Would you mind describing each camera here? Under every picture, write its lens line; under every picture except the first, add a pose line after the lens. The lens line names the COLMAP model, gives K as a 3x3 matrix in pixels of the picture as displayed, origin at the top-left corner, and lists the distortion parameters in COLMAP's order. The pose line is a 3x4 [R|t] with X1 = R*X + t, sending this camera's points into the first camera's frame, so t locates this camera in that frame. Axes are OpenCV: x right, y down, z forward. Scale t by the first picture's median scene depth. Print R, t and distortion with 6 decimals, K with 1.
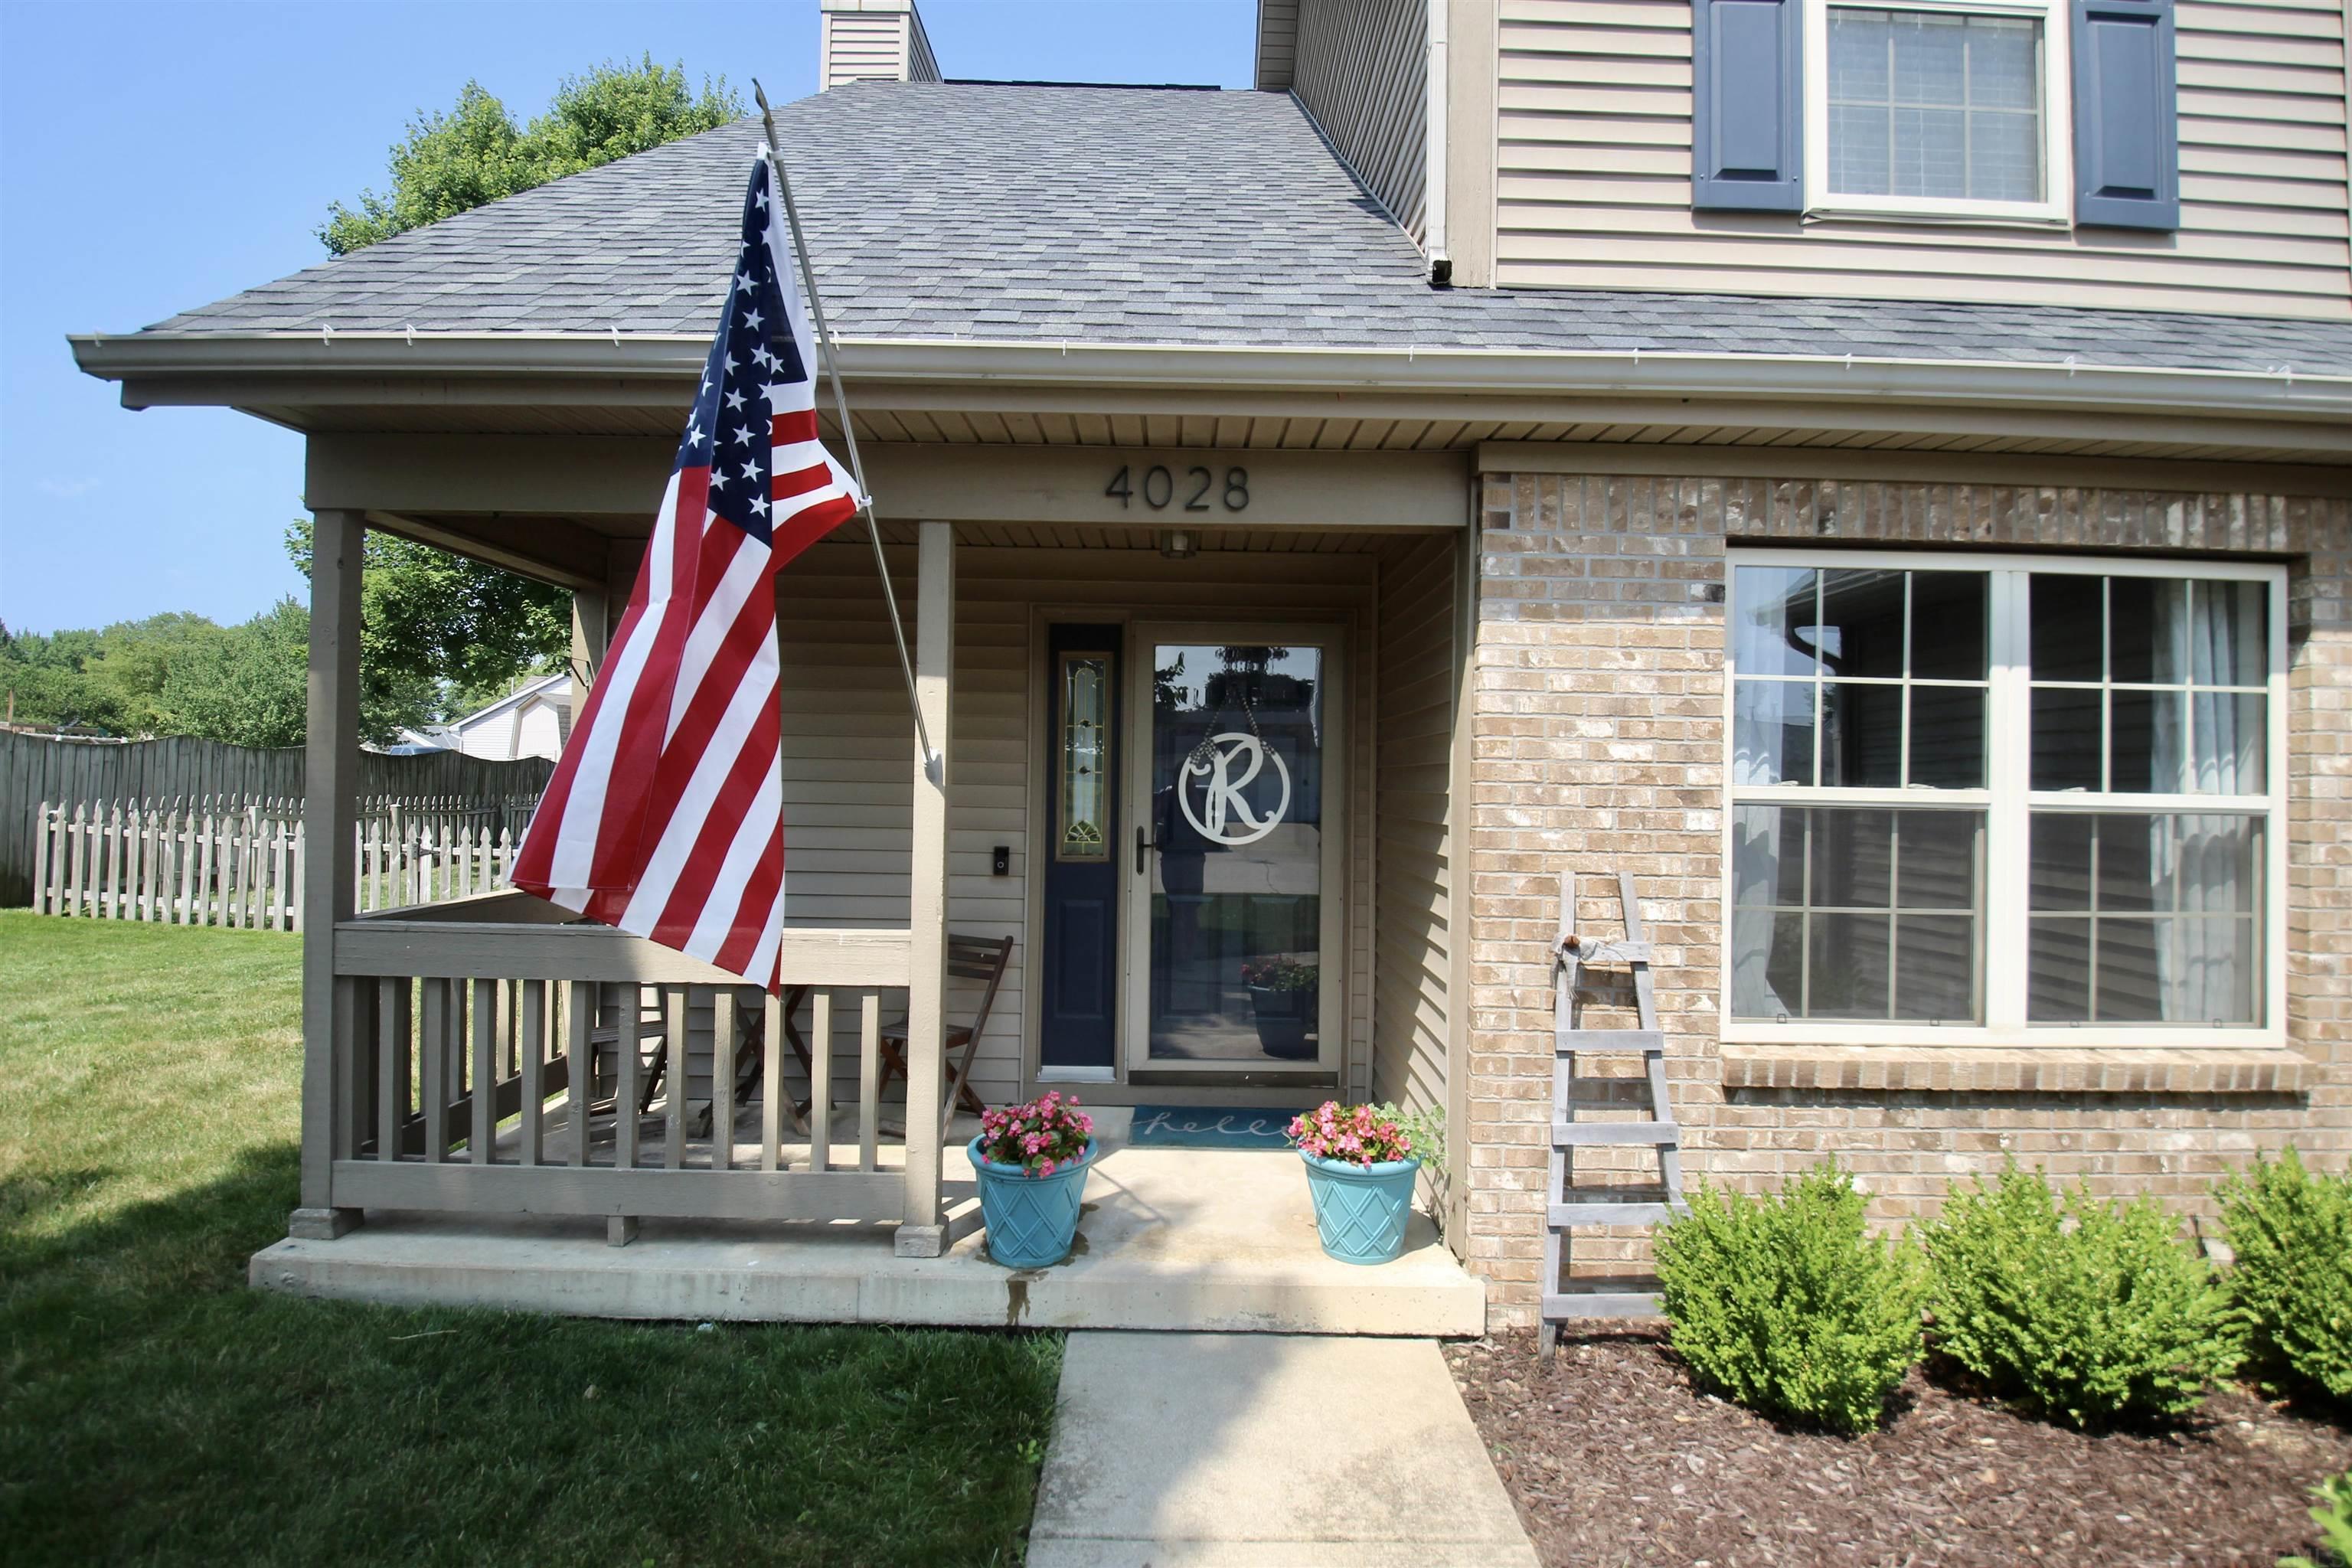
lens RADIAL K [[1106.0, 0, 1185.9], [0, 1106.0, 784.2], [0, 0, 1]] dist [-0.009131, -0.010776]
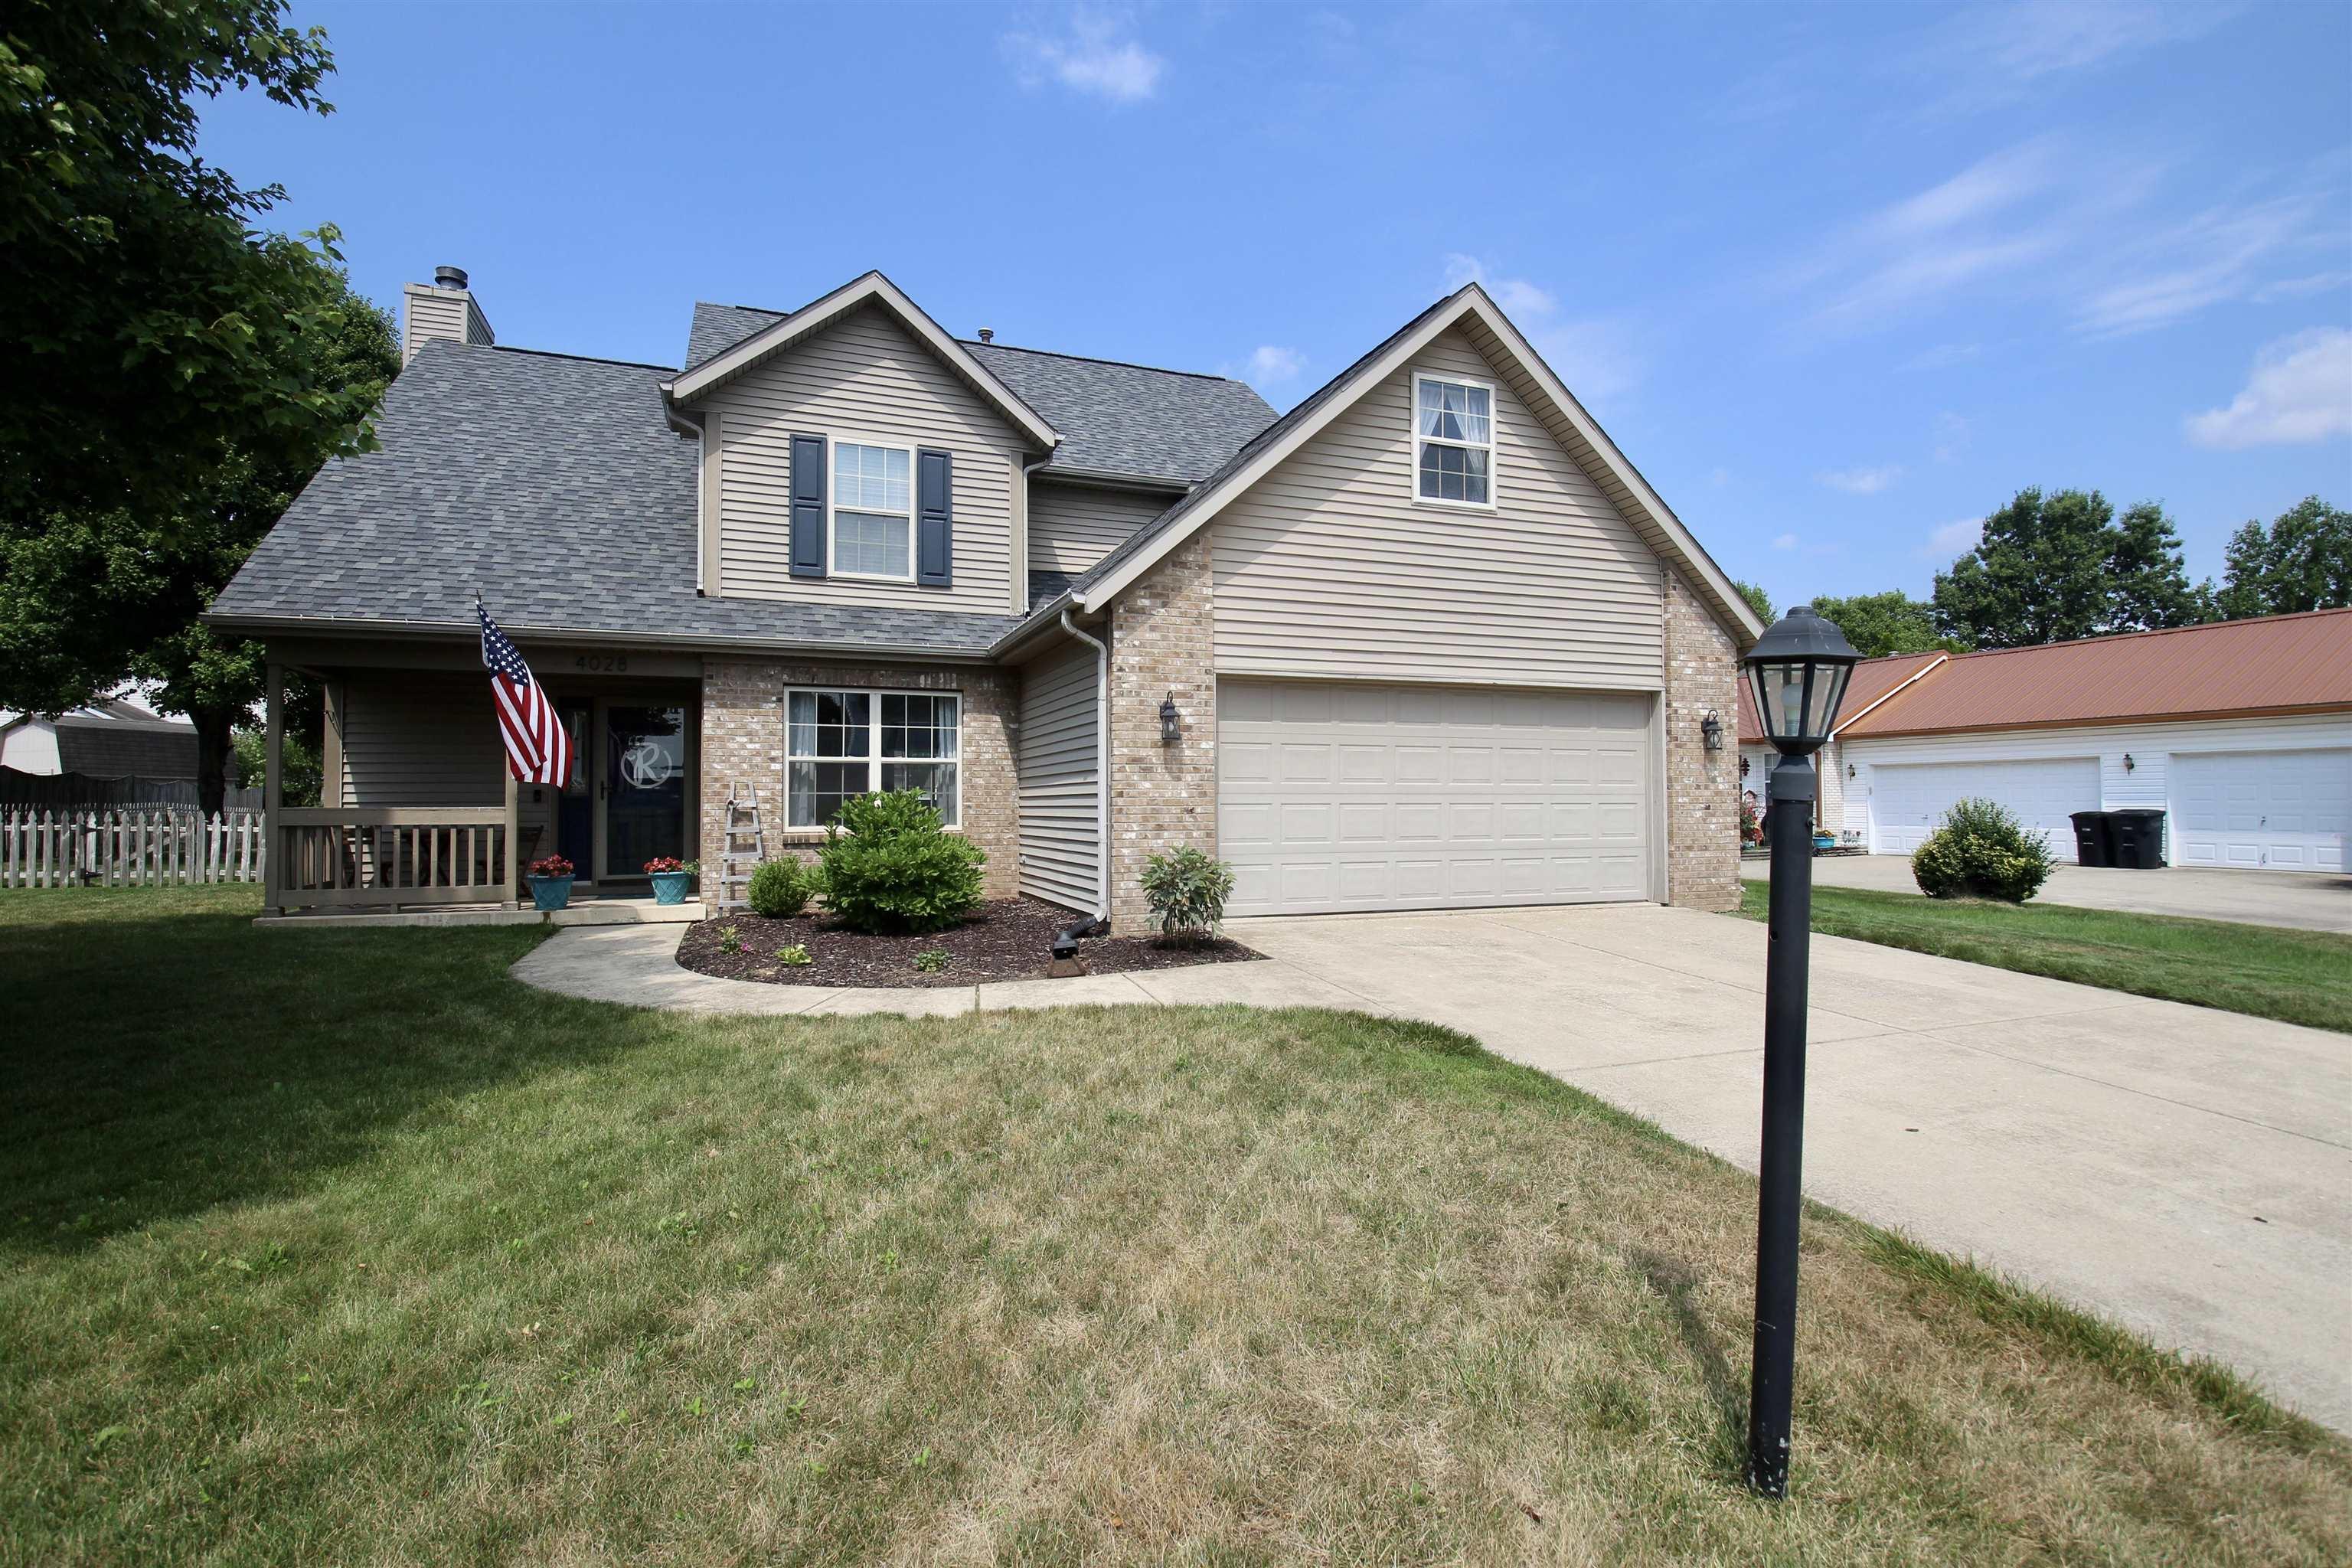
lens RADIAL K [[1106.0, 0, 1209.5], [0, 1106.0, 777.6], [0, 0, 1]] dist [-0.009131, -0.010776]
pose [[0.925840, -0.014079, 0.377654, 0.374825], [0.023714, 0.999501, -0.020874, 0.151538], [-0.377172, 0.028281, 0.925711, -2.358506]]
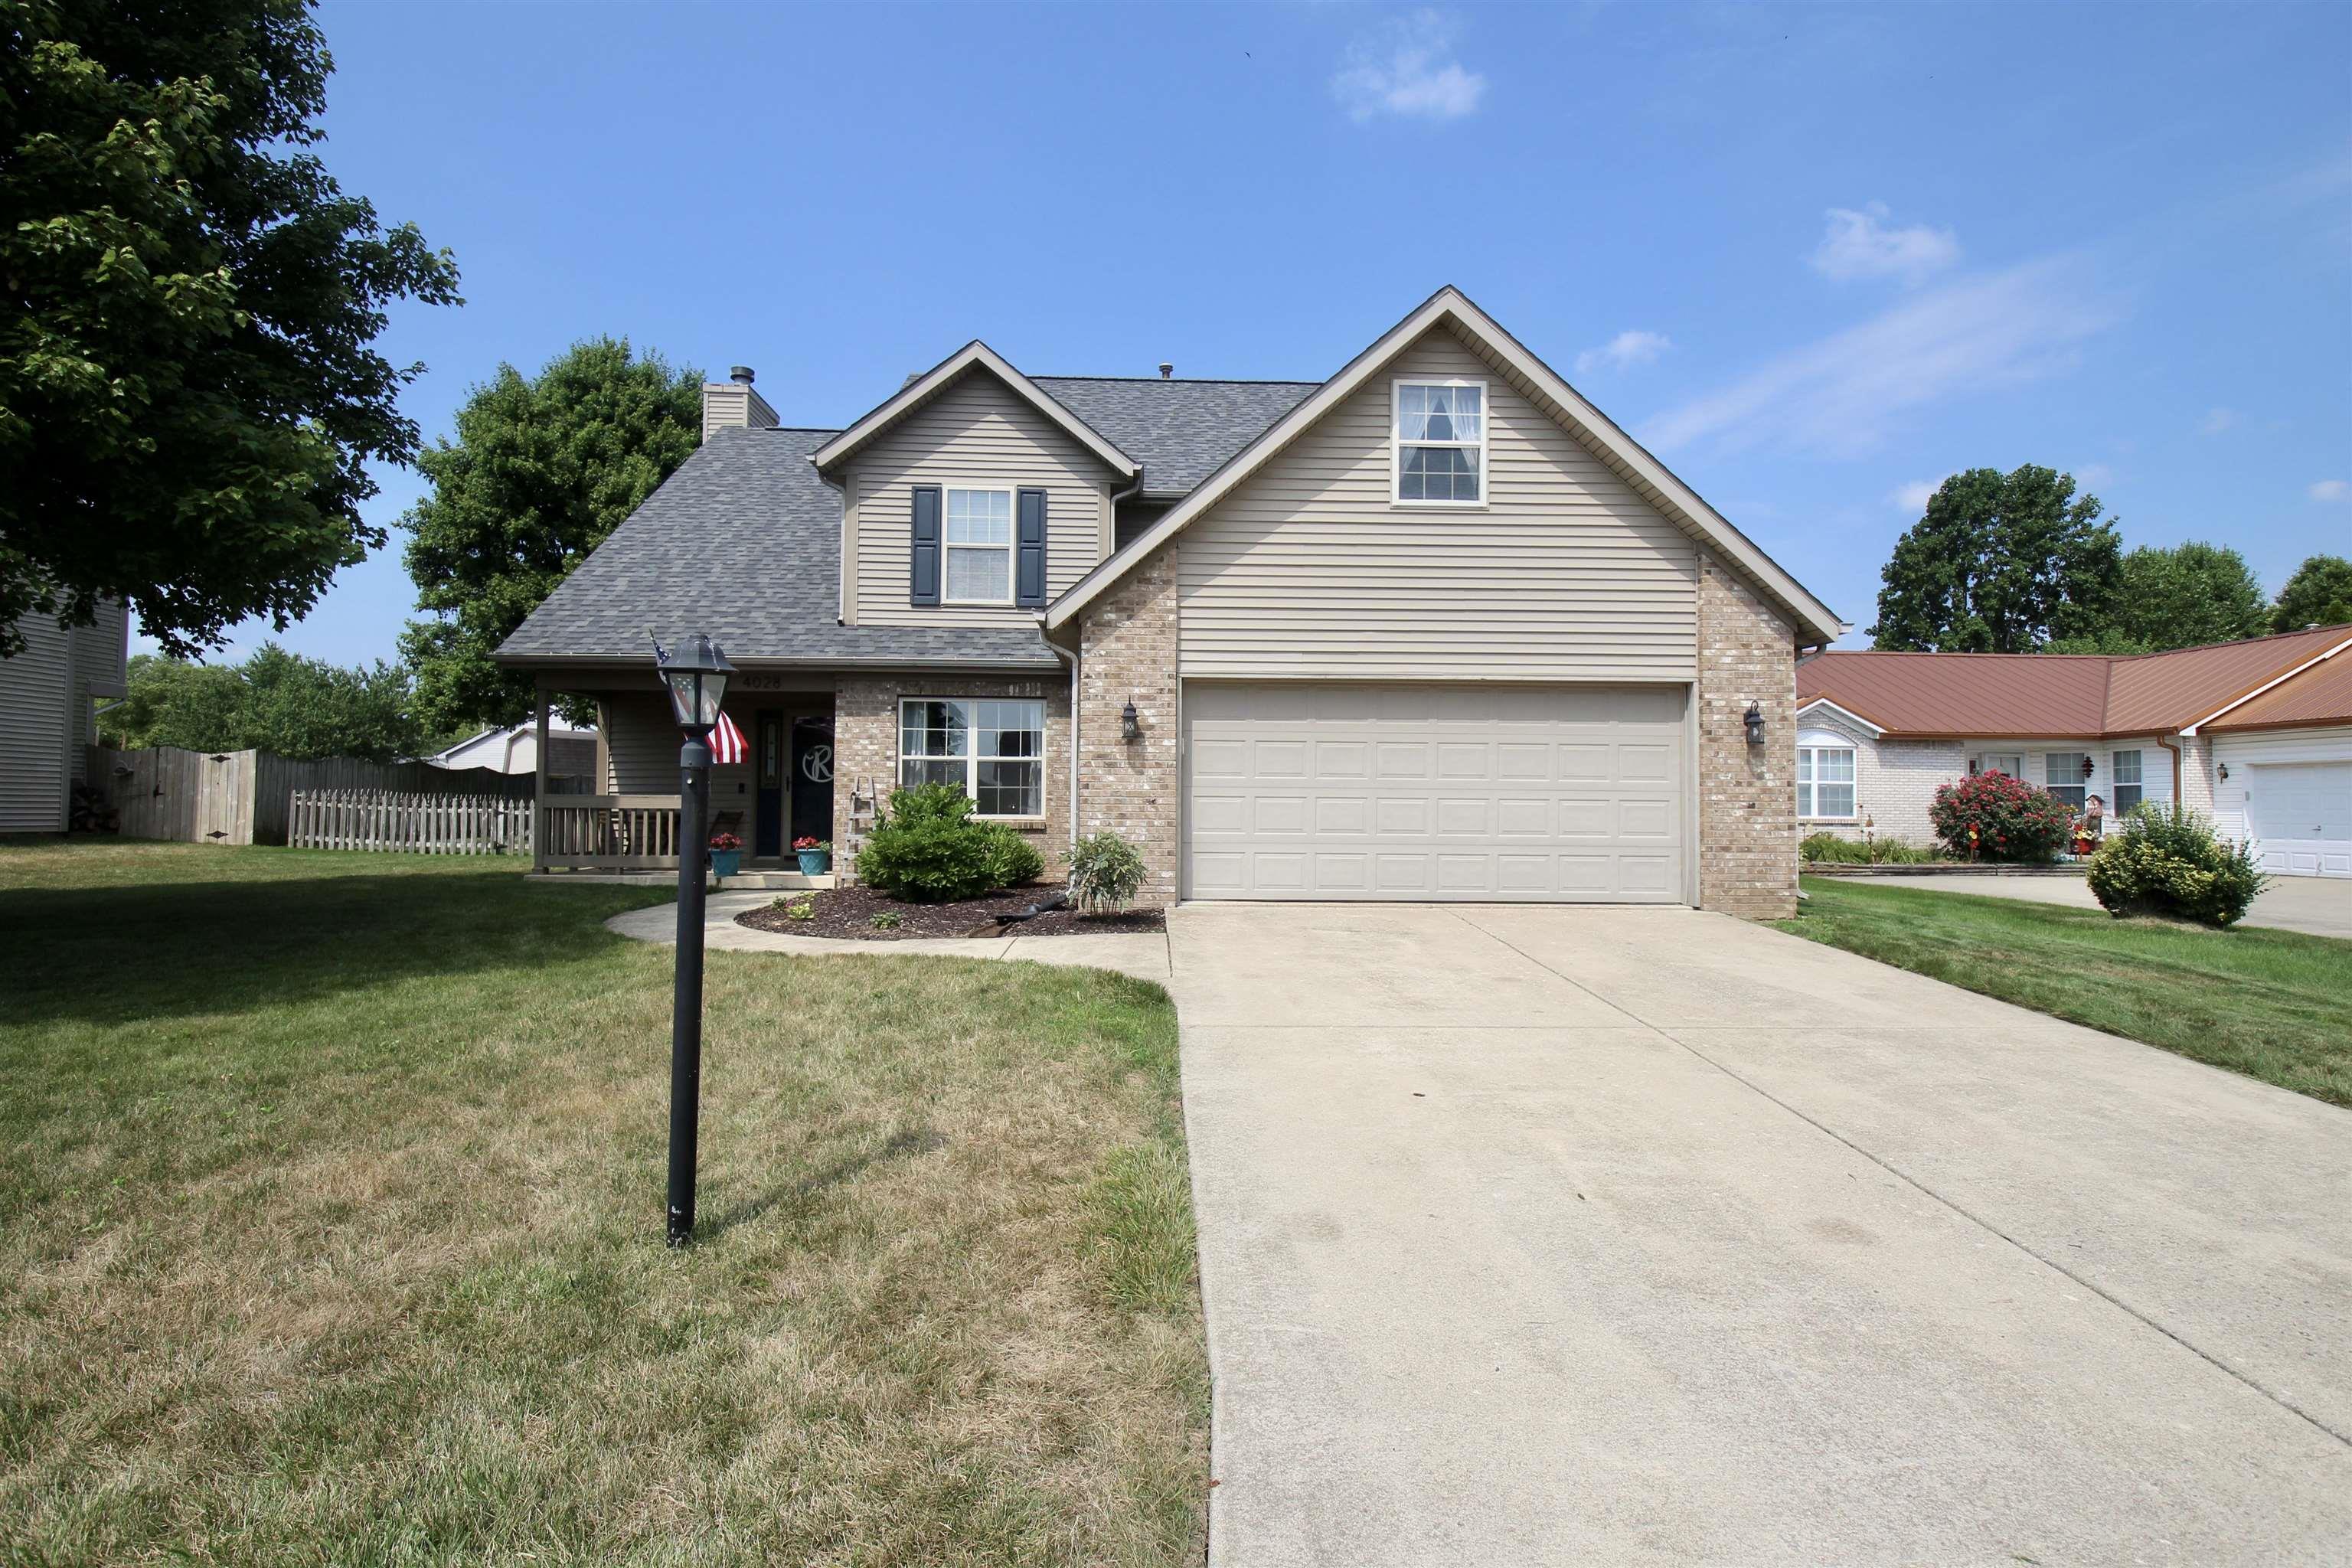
lens RADIAL K [[1106.0, 0, 1212.4], [0, 1106.0, 785.0], [0, 0, 1]] dist [-0.009131, -0.010776]
pose [[0.998158, -0.011782, 0.059507, 1.261670], [0.013214, 0.999631, -0.023720, 0.199088], [-0.059205, 0.024463, 0.997946, -2.815199]]
